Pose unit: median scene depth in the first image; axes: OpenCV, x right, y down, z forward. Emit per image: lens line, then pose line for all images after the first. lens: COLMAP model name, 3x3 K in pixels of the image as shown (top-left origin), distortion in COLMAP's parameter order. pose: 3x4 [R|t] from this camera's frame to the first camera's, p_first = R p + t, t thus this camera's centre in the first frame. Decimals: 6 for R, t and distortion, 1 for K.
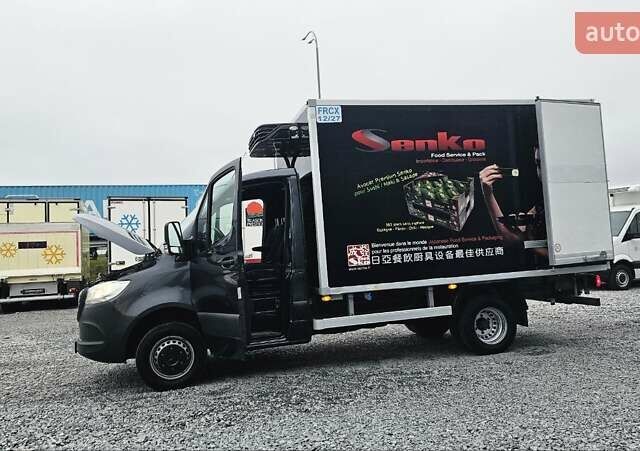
lens RADIAL K [[533.5, 0, 322.3], [0, 533.5, 221.5], [0, 0, 1]] dist [0.056745, -0.004139]
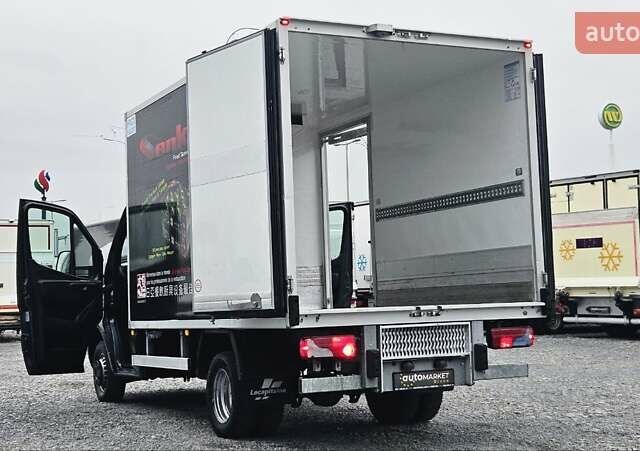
lens RADIAL K [[1061.5, 0, 320.0], [0, 1061.5, 211.4], [0, 0, 1]] dist [0.117717, -0.193150]
pose [[0.207445, -0.026444, -0.977889, 1.730333], [0.072643, 0.997291, -0.011559, -0.015148], [0.975546, -0.068639, 0.208804, 0.889990]]
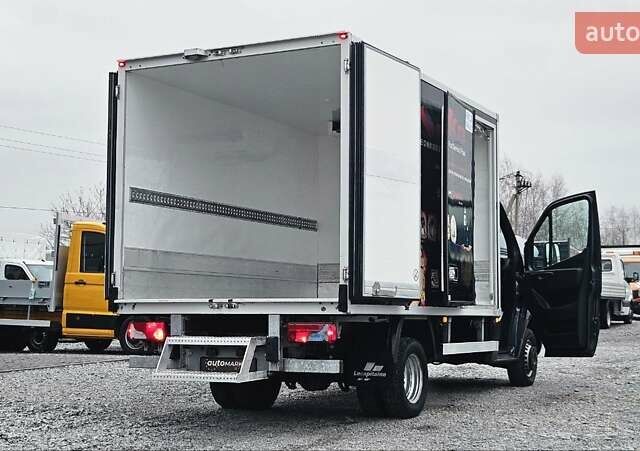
lens RADIAL K [[1066.4, 0, 320.0], [0, 1066.4, 225.5], [0, 0, 1]] dist [0.112068, -0.076050]
pose [[-0.669839, 0.003143, -0.742499, 1.471168], [0.080628, 0.994386, -0.068530, 0.100357], [0.738115, -0.105770, -0.666332, 2.282702]]
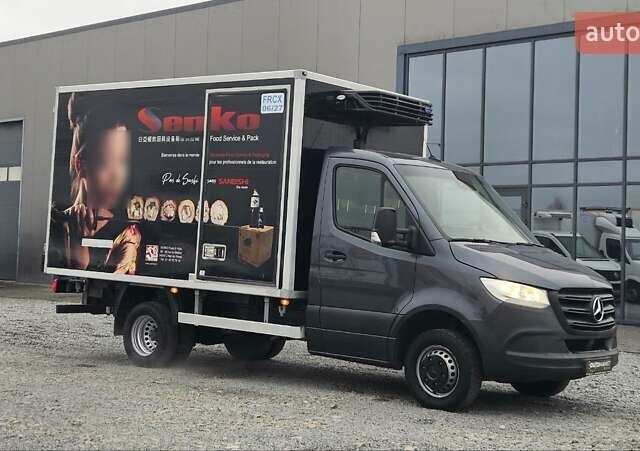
lens RADIAL K [[1058.5, 0, 321.3], [0, 1058.5, 196.6], [0, 0, 1]] dist [0.102960, -0.063766]
pose [[-0.589188, 0.069996, 0.804958, -1.420699], [-0.058618, 0.989913, -0.128984, 0.204907], [-0.805867, -0.123181, -0.579142, 2.182947]]
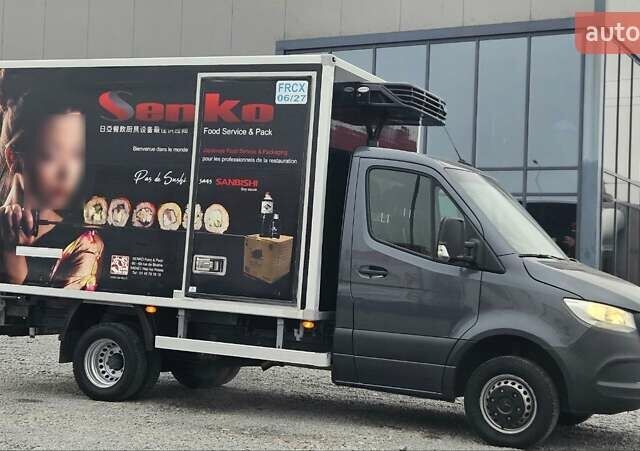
lens RADIAL K [[1061.5, 0, 320.0], [0, 1061.5, 211.4], [0, 0, 1]] dist [0.117717, -0.193150]
pose [[-0.766981, 0.048519, 0.639833, -0.987108], [-0.047686, 0.990070, -0.132240, 0.195591], [-0.639896, -0.131937, -0.757051, 2.334702]]
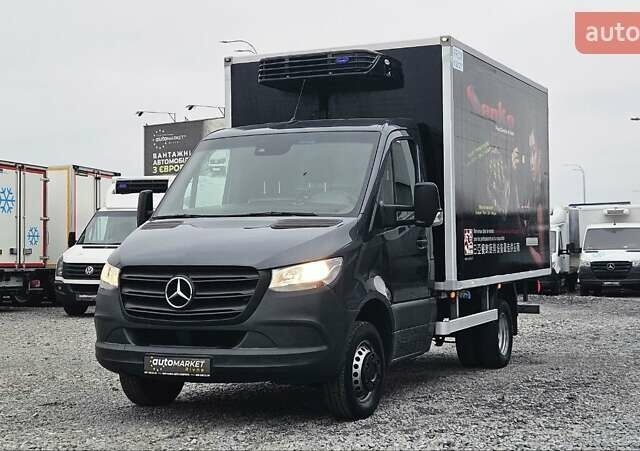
lens RADIAL K [[1061.5, 0, 320.0], [0, 1061.5, 211.4], [0, 0, 1]] dist [0.117717, -0.193150]
pose [[0.636294, 0.079689, 0.767320, -1.238205], [-0.071388, 0.996465, -0.044288, 0.099352], [-0.768137, -0.026598, 0.639733, 0.149318]]
